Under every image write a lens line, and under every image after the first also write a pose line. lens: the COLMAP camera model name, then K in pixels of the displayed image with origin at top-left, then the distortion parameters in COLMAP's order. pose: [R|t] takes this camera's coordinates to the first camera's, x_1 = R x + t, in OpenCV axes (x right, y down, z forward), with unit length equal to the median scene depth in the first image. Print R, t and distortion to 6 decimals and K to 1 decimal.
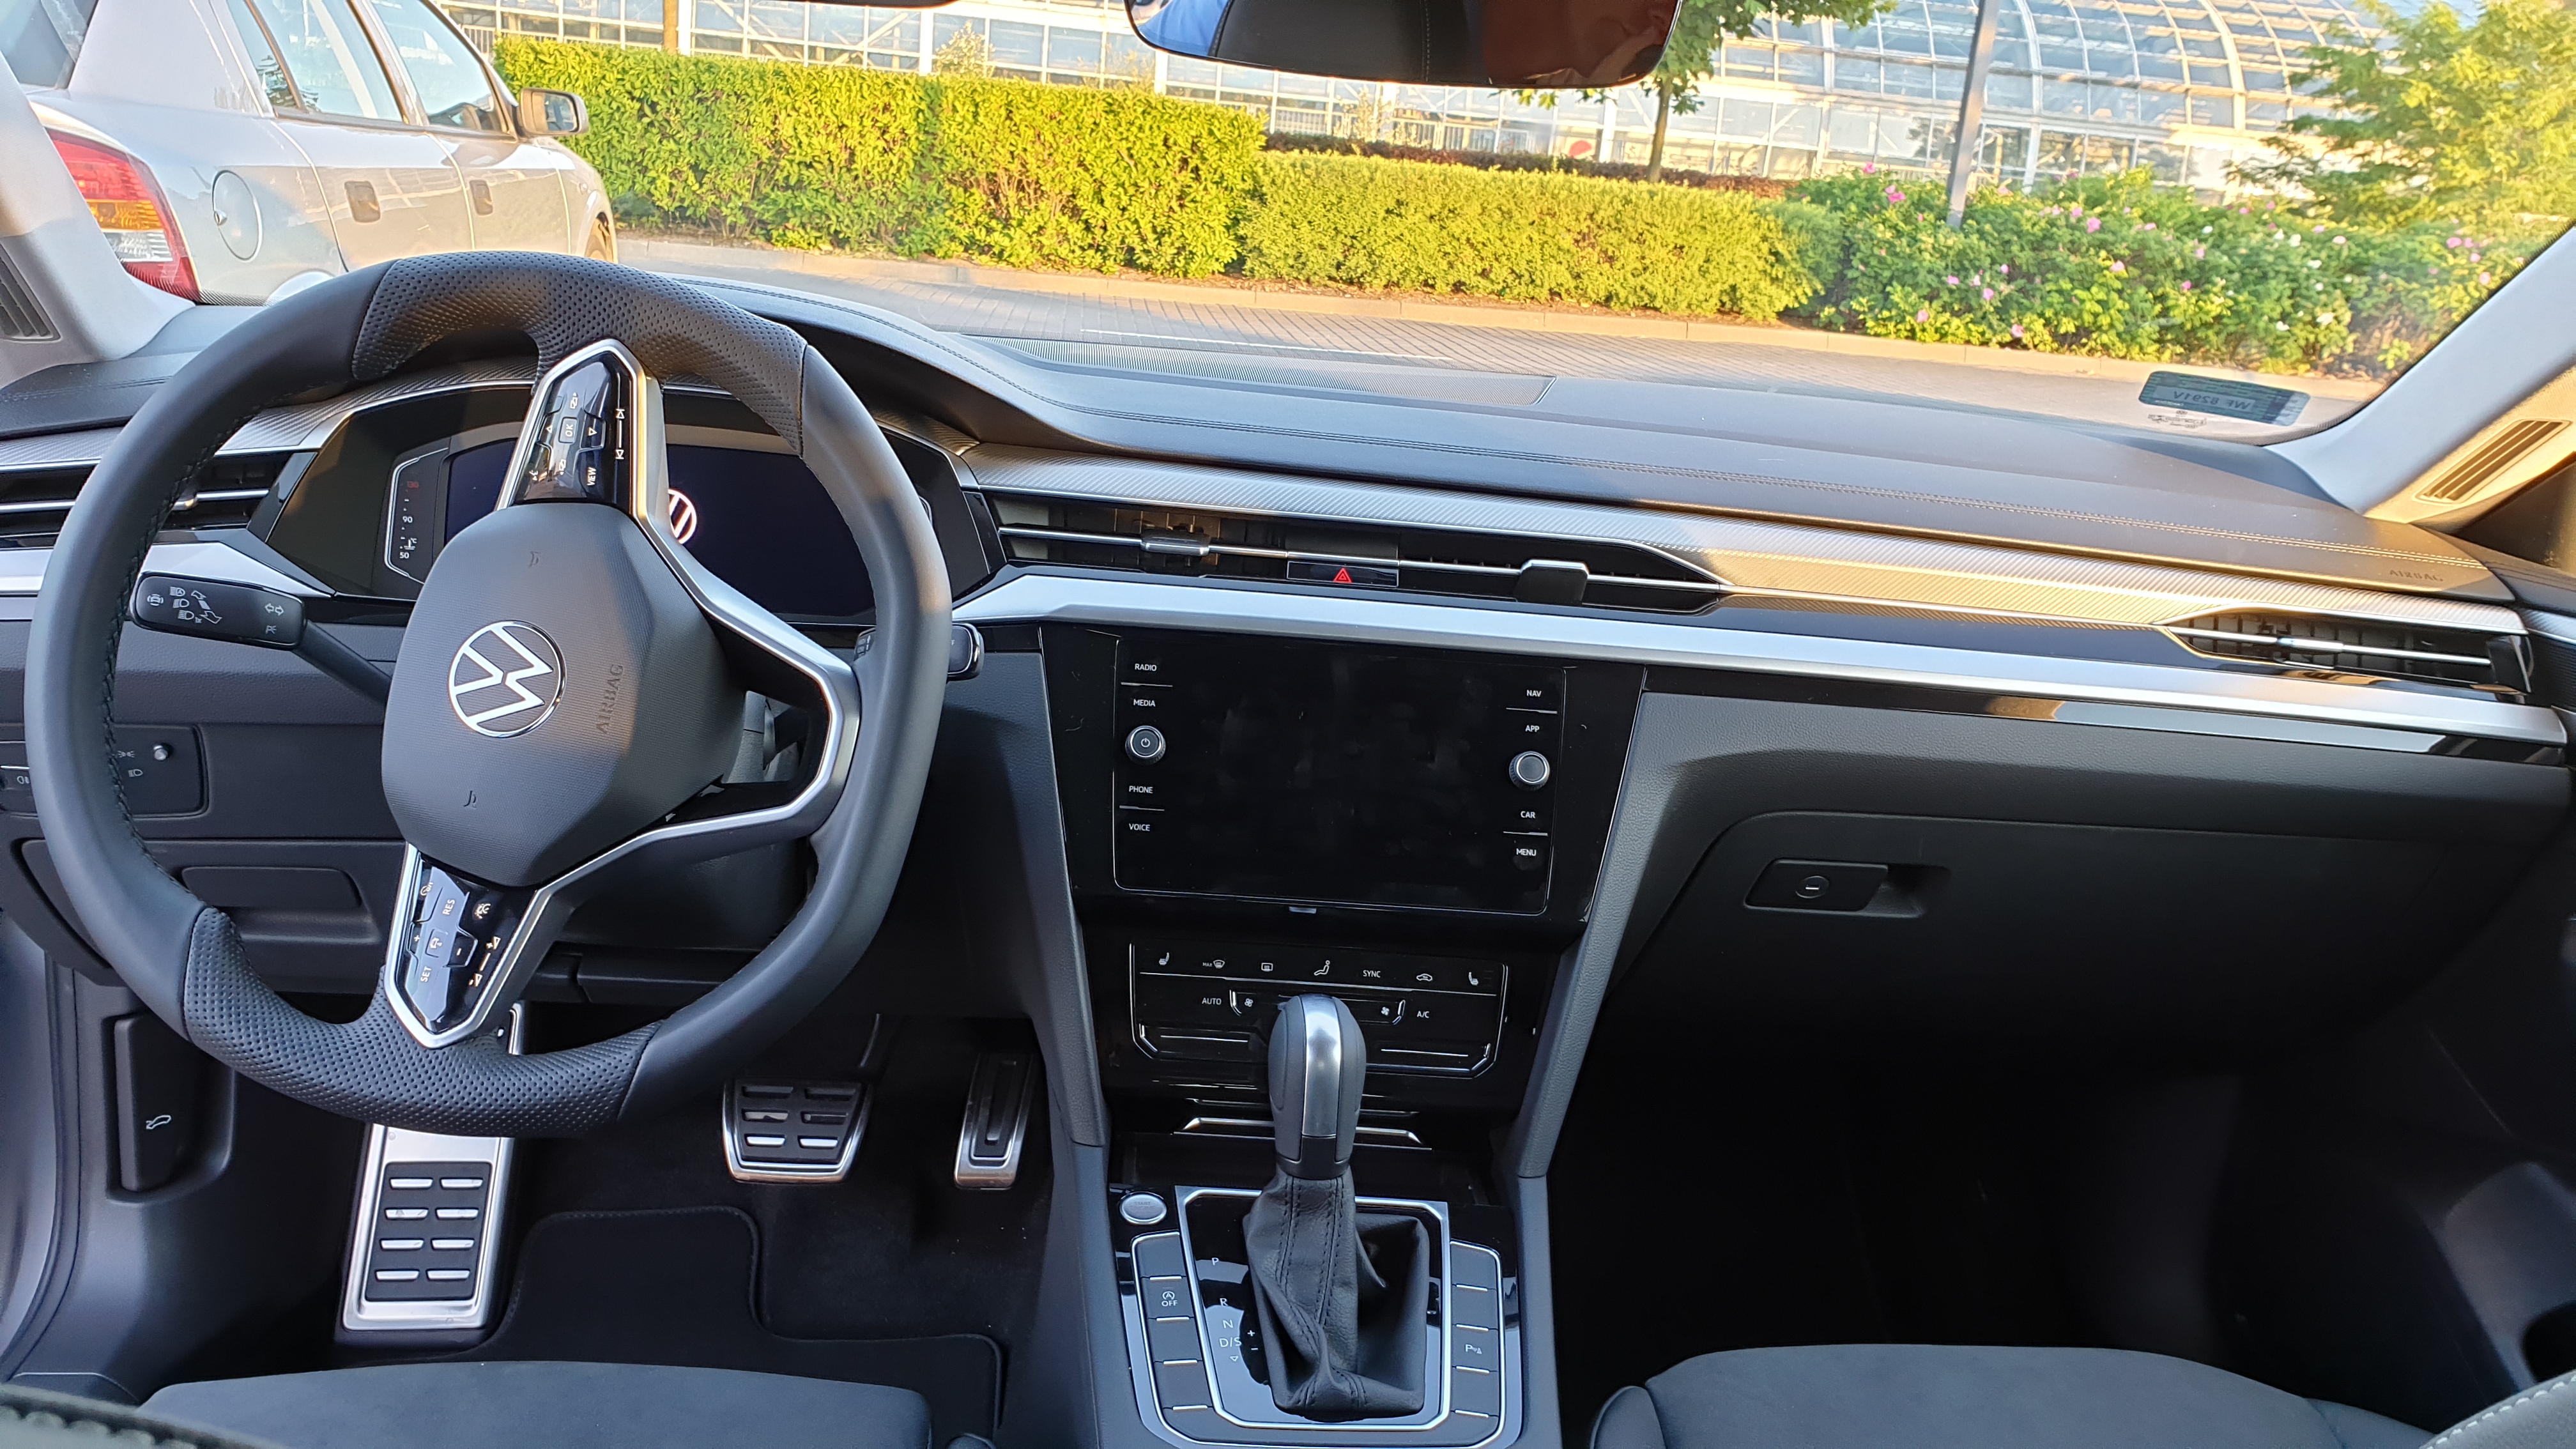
lens RADIAL K [[2058.6, 0, 1288.0], [0, 2058.6, 724.5], [0, 0, 1]] dist [-0.040602, 0.088024]
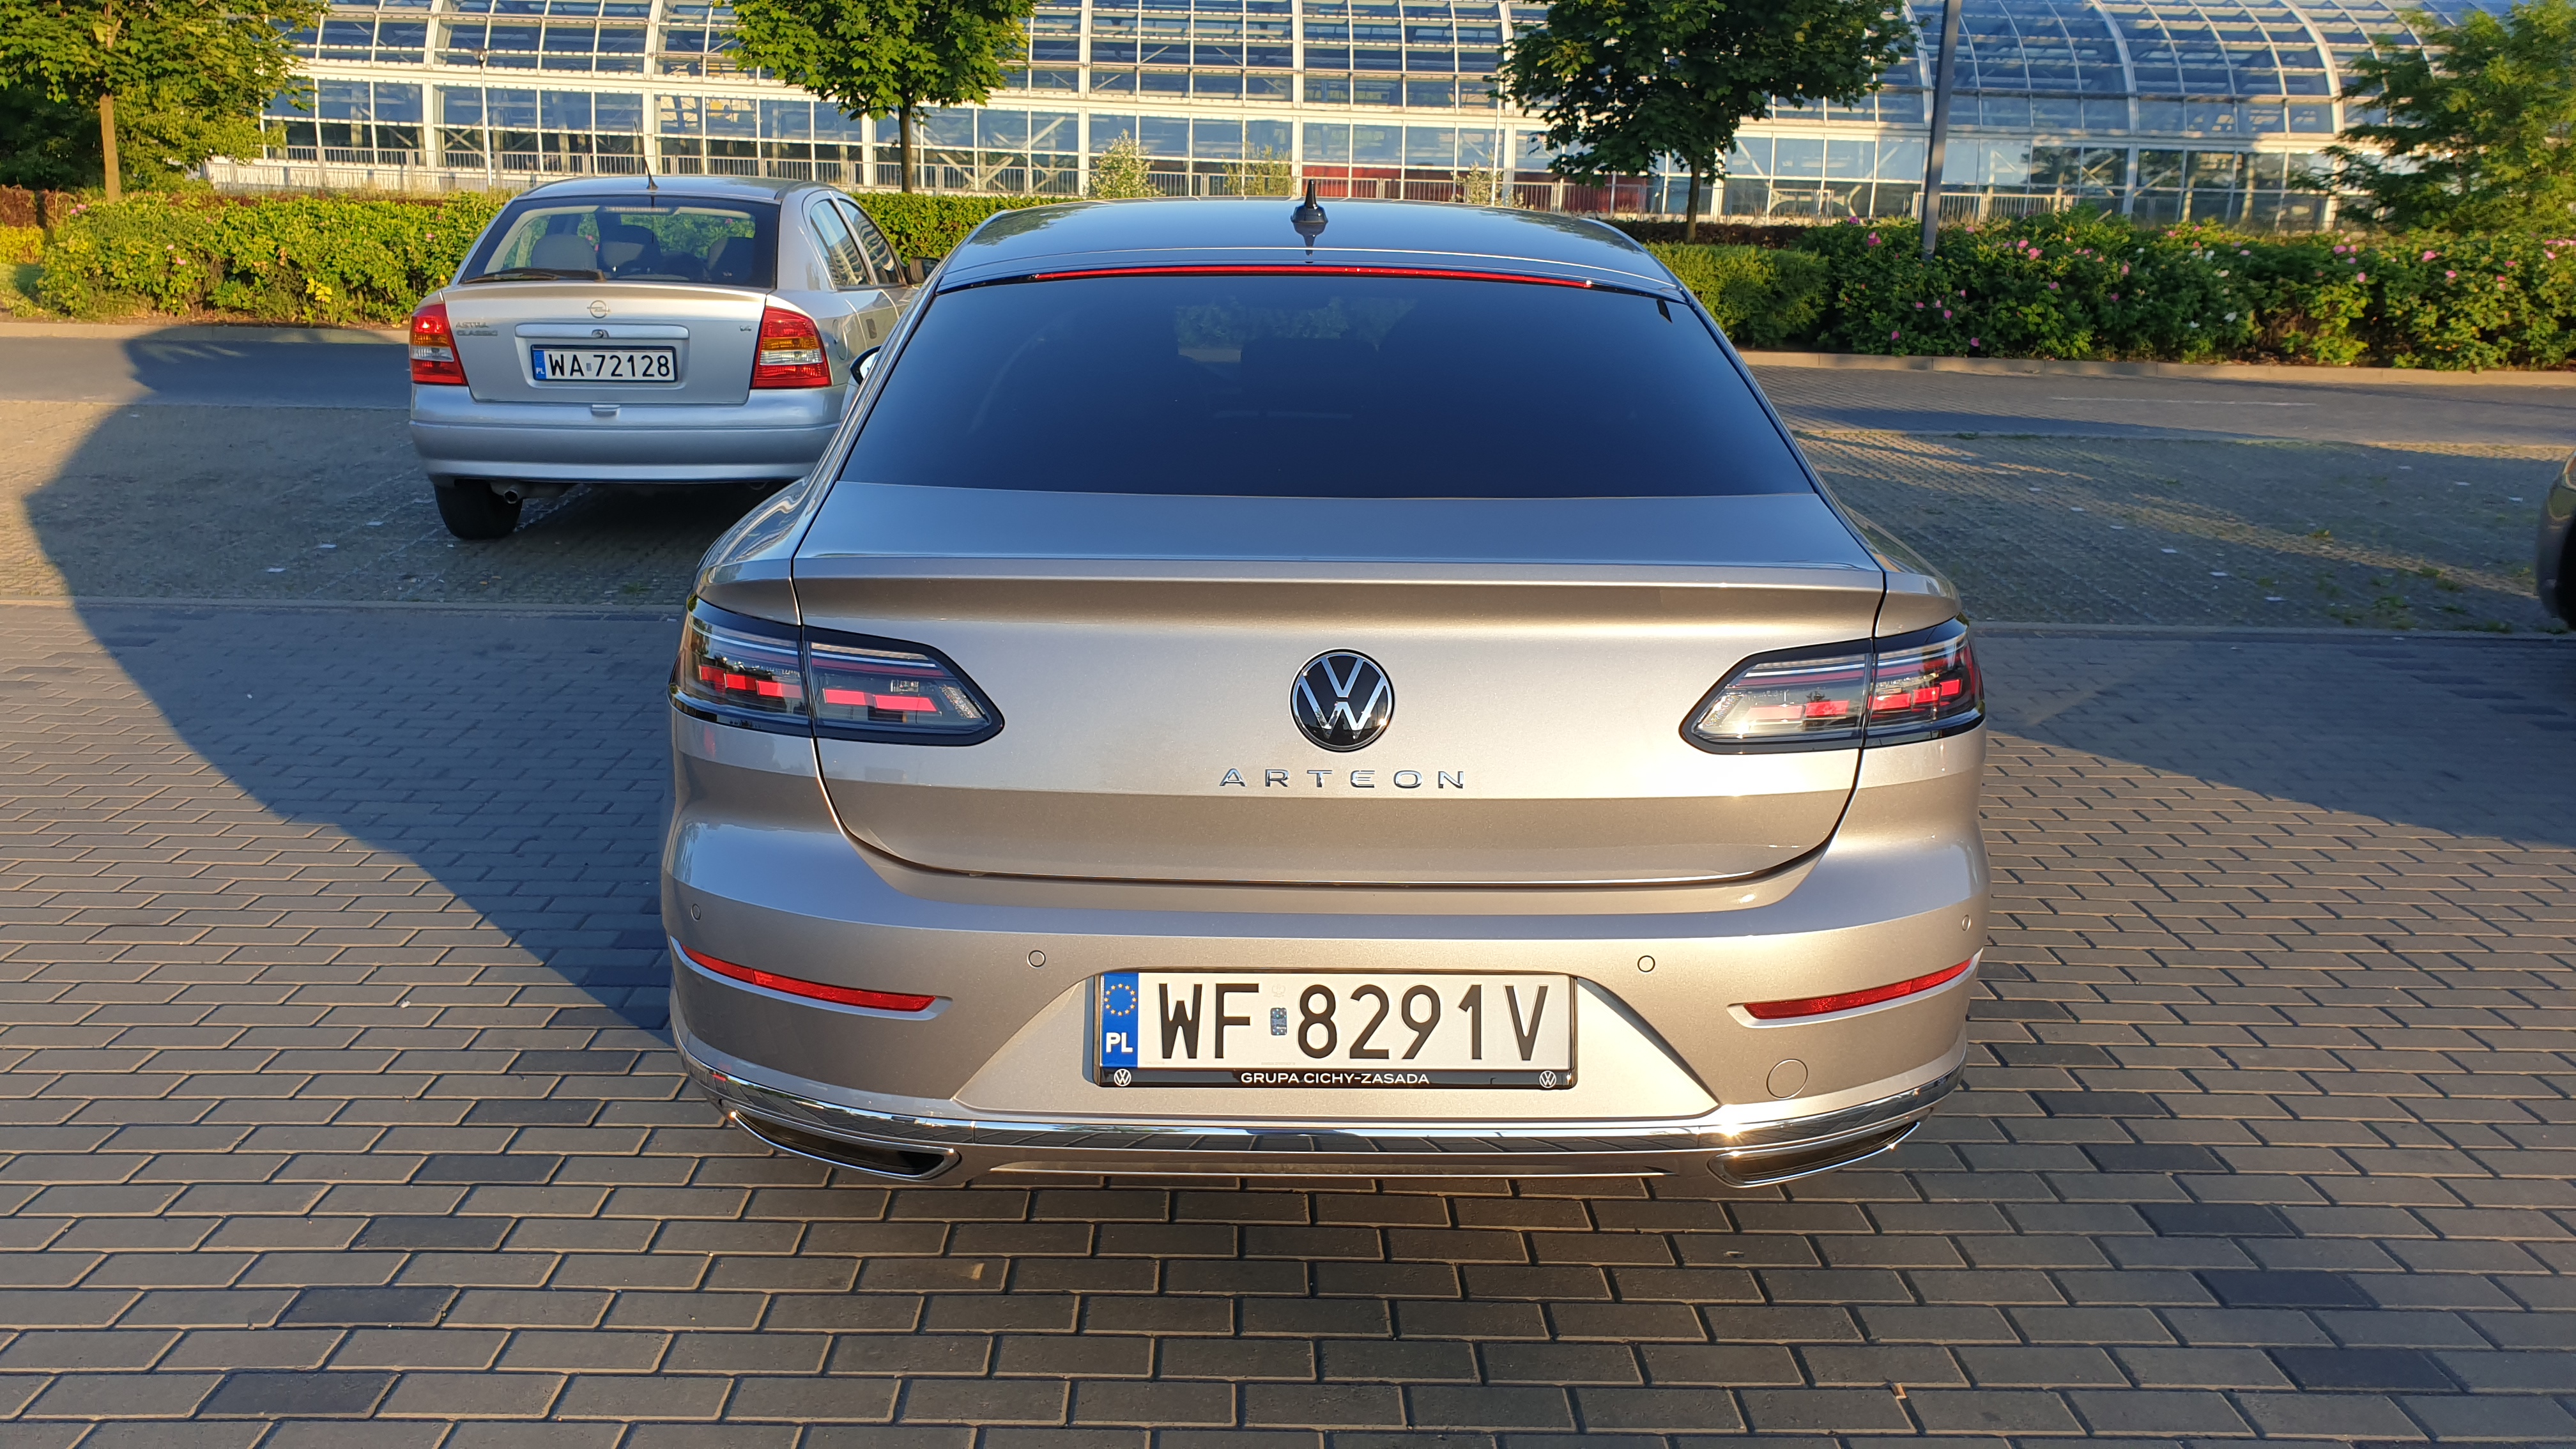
lens RADIAL K [[2009.7, 0, 1288.0], [0, 2009.7, 724.5], [0, 0, 1]] dist [-0.039009, 0.081625]
pose [[0.995576, -0.046725, -0.081523, 0.024465], [0.044734, 0.998658, -0.026081, 0.053976], [0.082632, 0.022319, 0.996330, -0.245076]]
